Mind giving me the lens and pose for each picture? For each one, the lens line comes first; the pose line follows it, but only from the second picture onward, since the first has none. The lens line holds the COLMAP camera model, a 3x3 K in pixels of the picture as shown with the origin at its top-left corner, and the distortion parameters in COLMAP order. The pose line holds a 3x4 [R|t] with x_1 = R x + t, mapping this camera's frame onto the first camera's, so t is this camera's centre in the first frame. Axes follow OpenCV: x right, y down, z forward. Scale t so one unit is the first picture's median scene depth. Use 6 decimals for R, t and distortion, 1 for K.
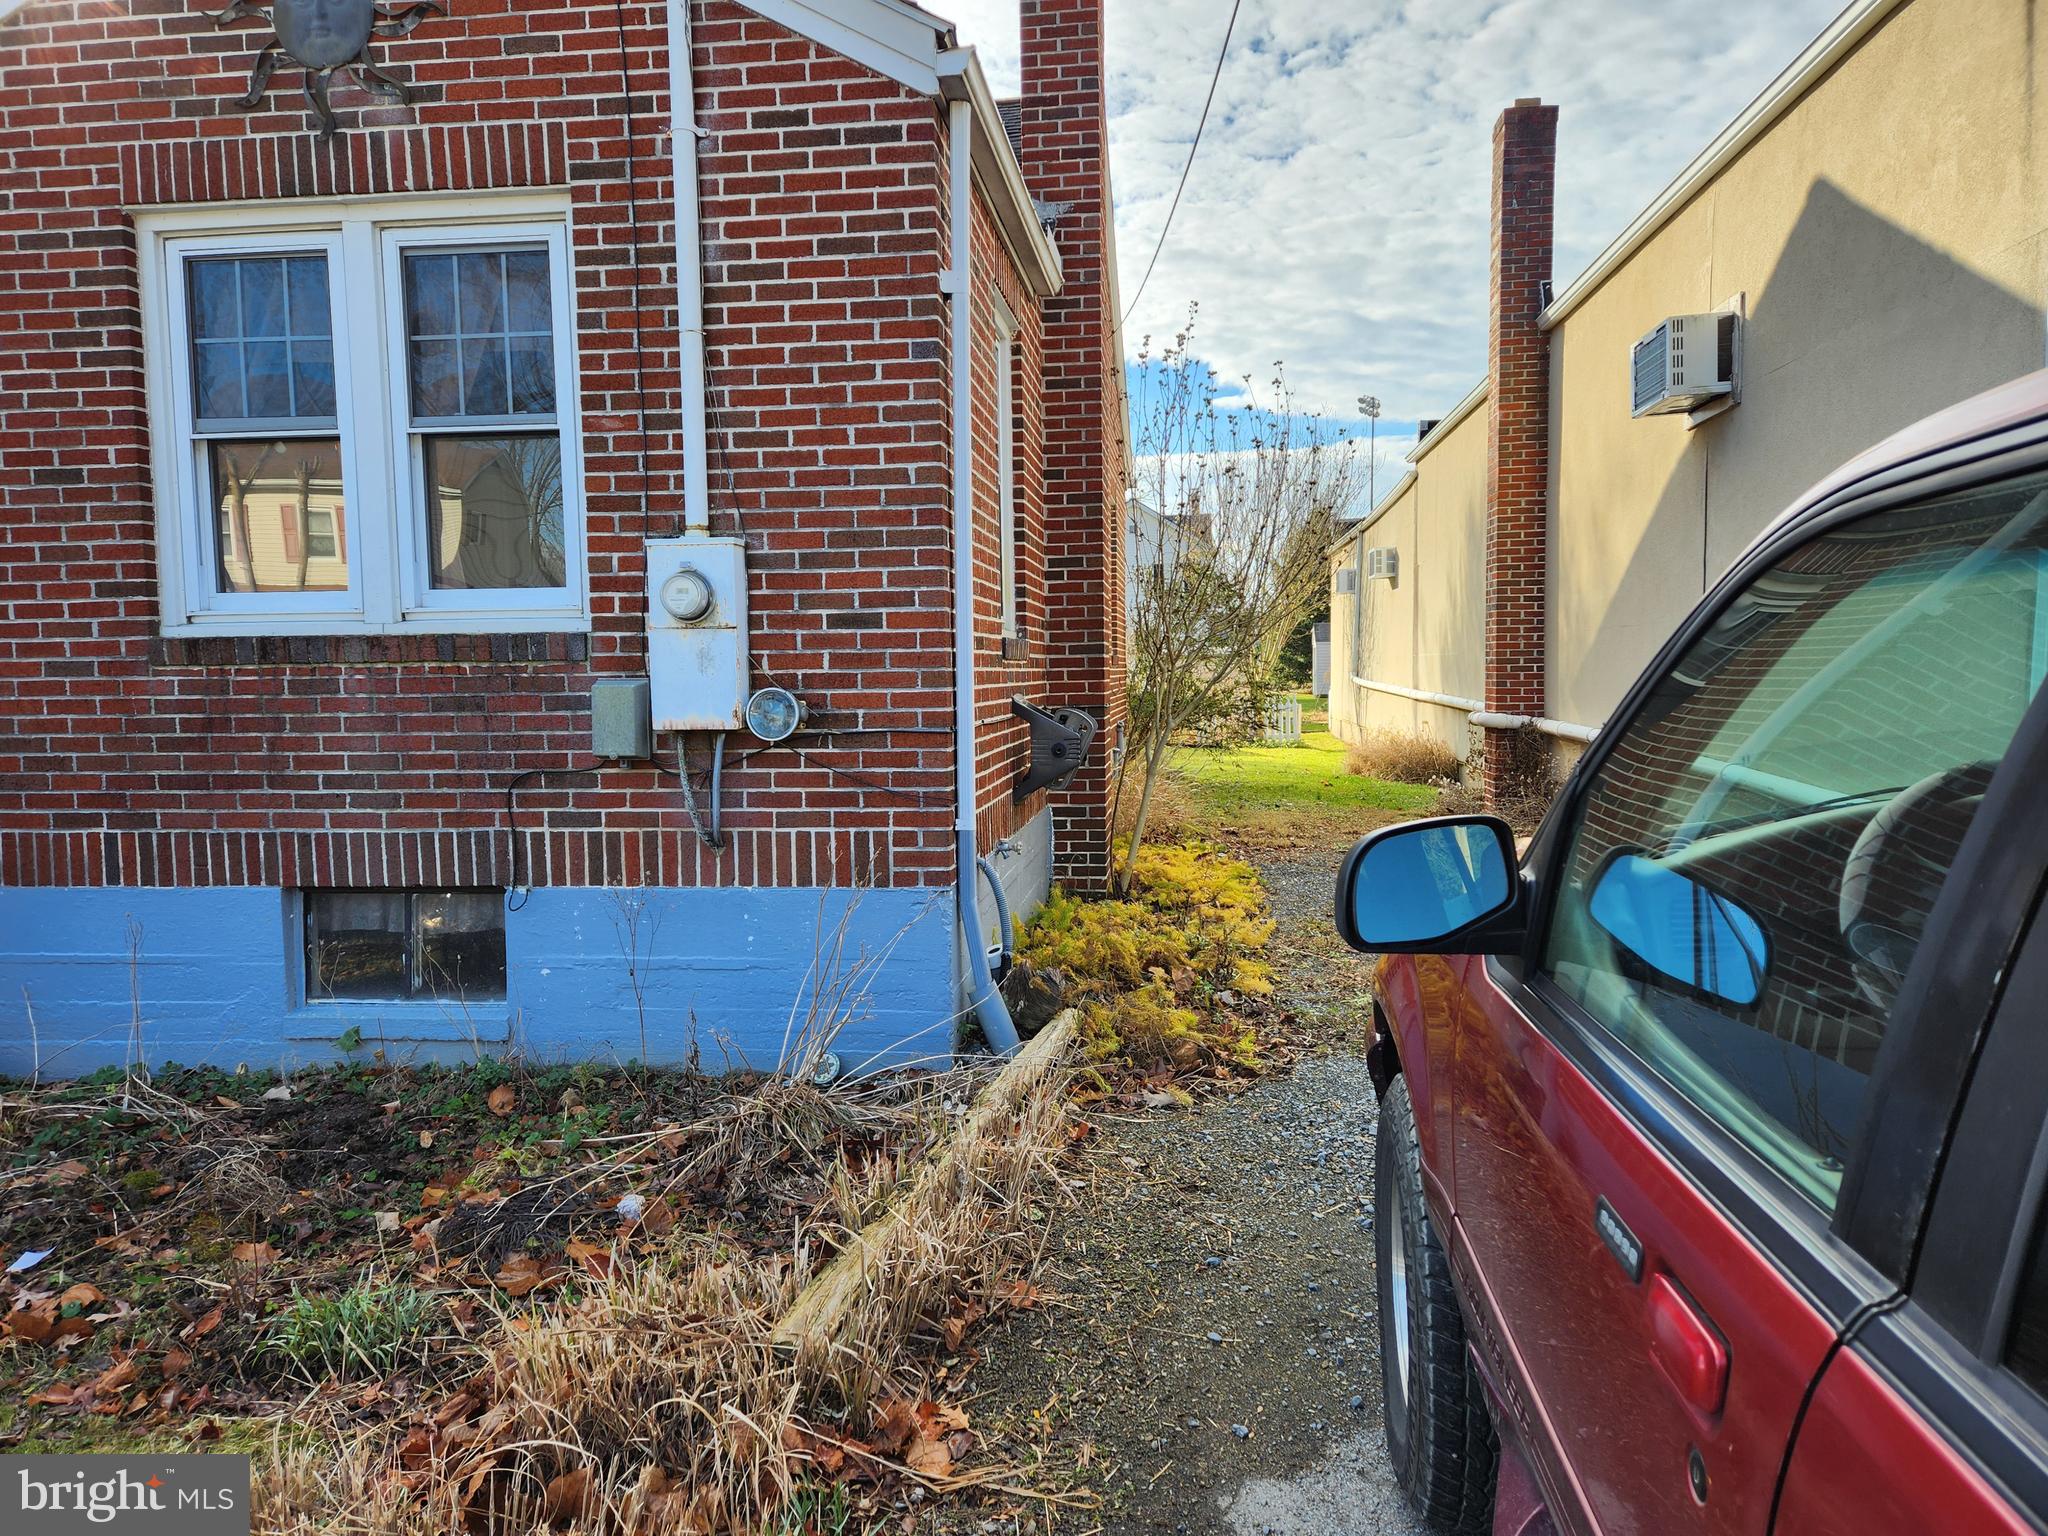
lens RADIAL K [[1378.6, 0, 1039.1], [0, 1378.6, 778.5], [0, 0, 1]] dist [0.092149, -0.076679]
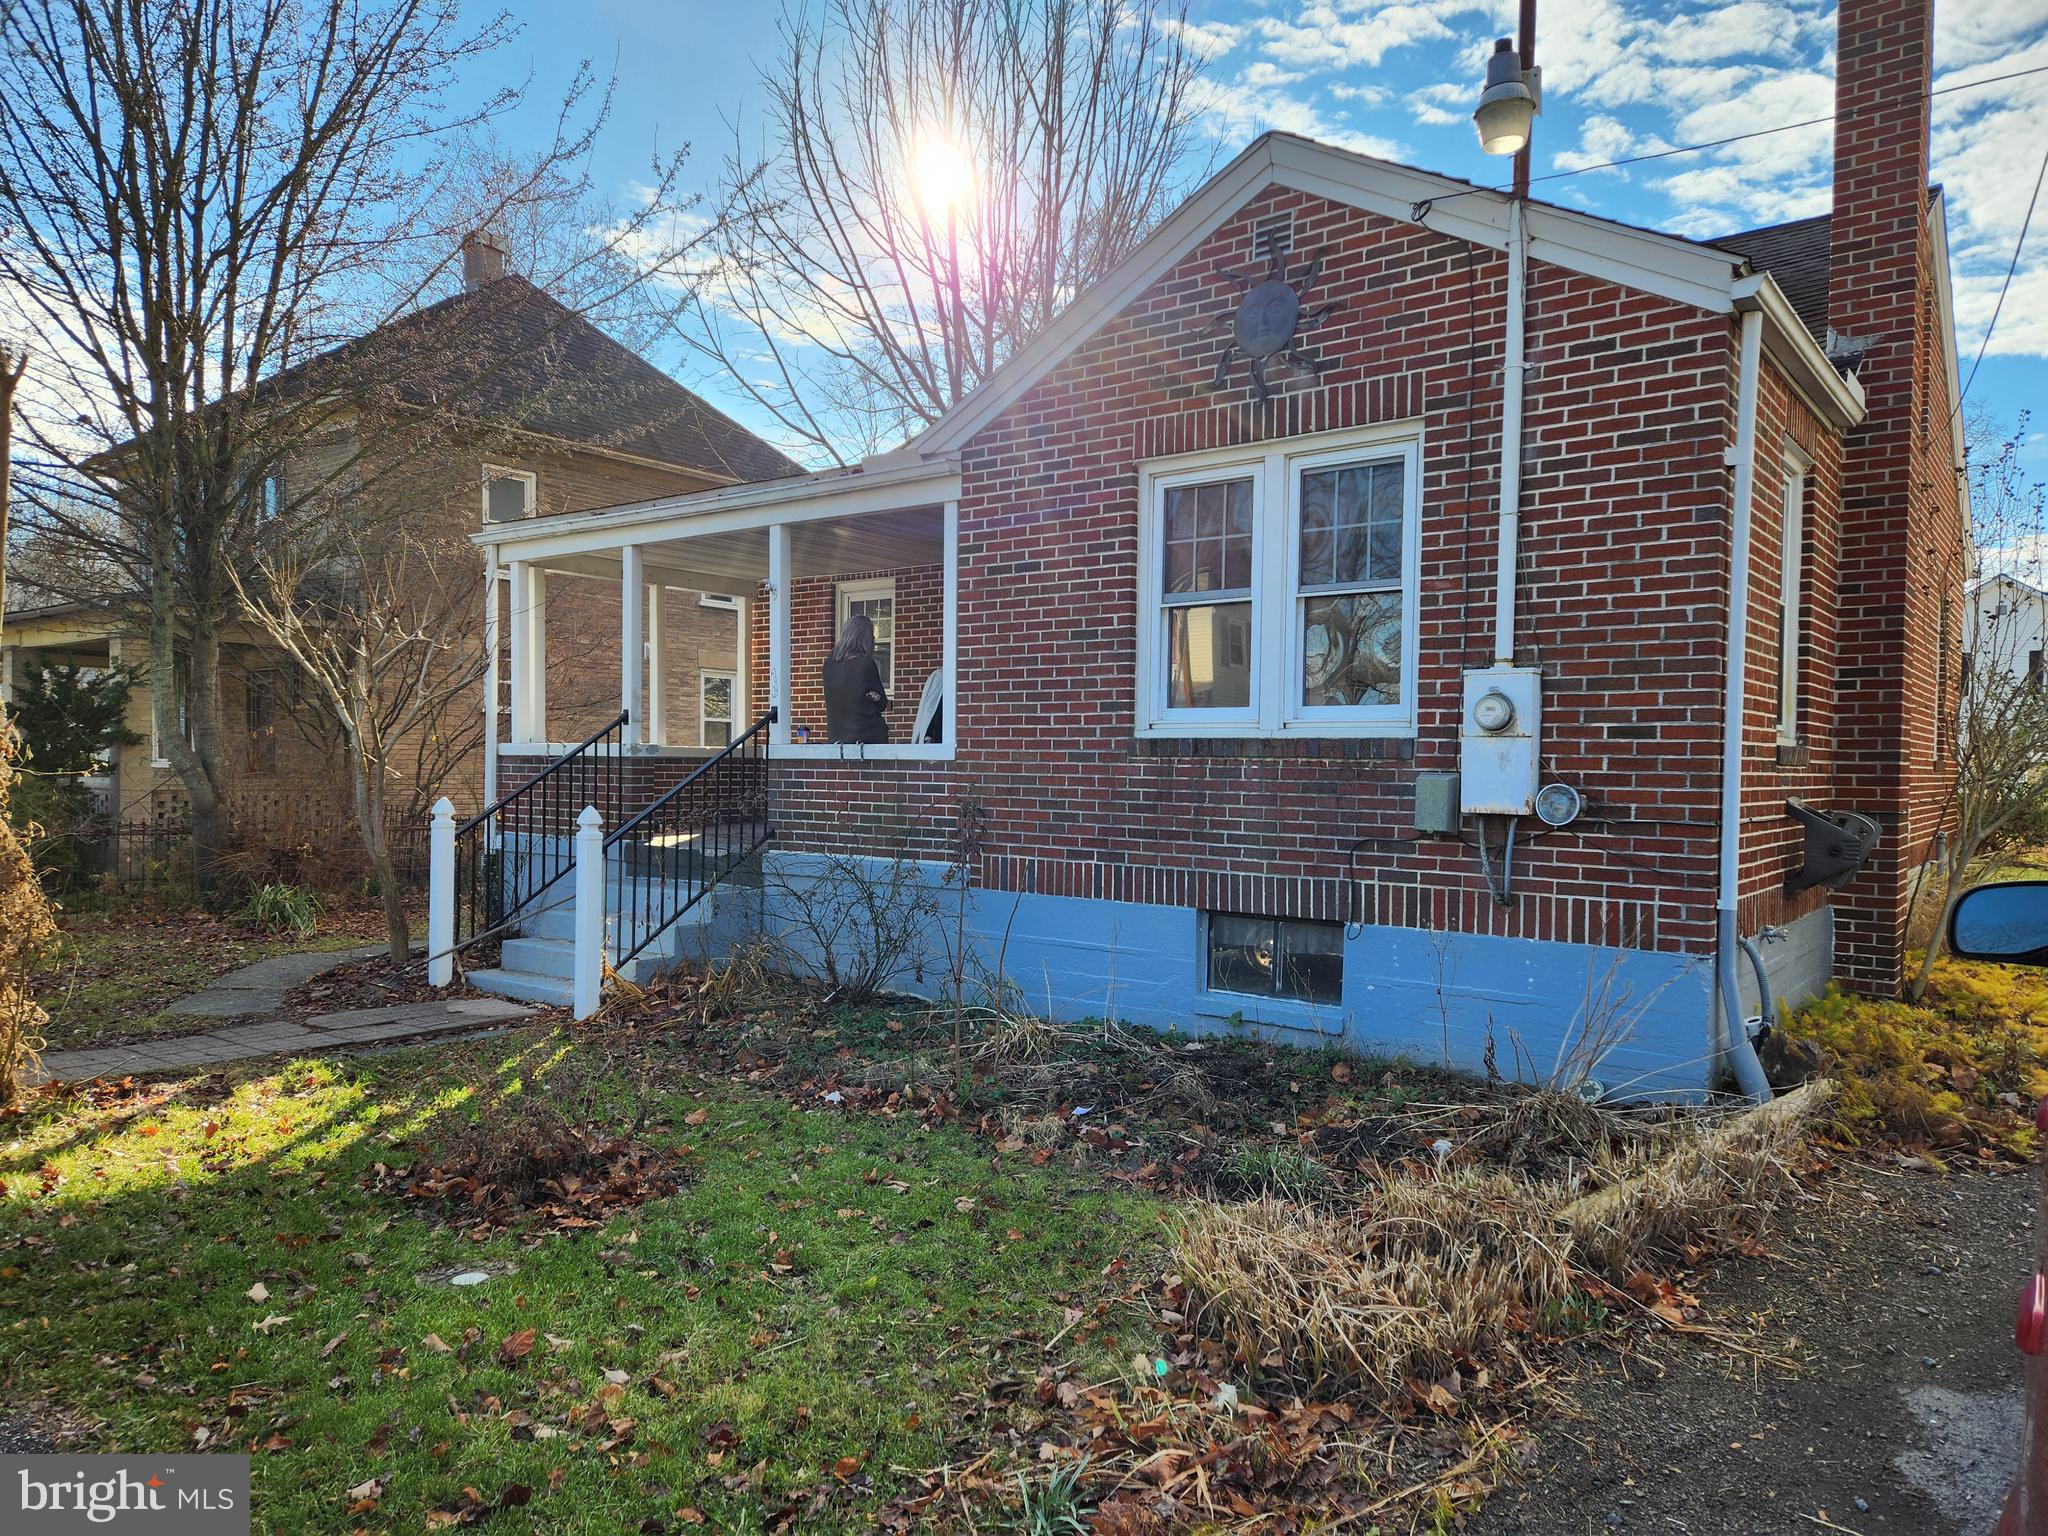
lens RADIAL K [[1378.6, 0, 1039.1], [0, 1378.6, 778.5], [0, 0, 1]] dist [0.092149, -0.076679]
pose [[0.861143, 0.033263, -0.507273, 0.045650], [-0.066418, 0.996666, -0.047397, 0.021706], [0.504004, 0.074508, 0.860481, -0.338770]]
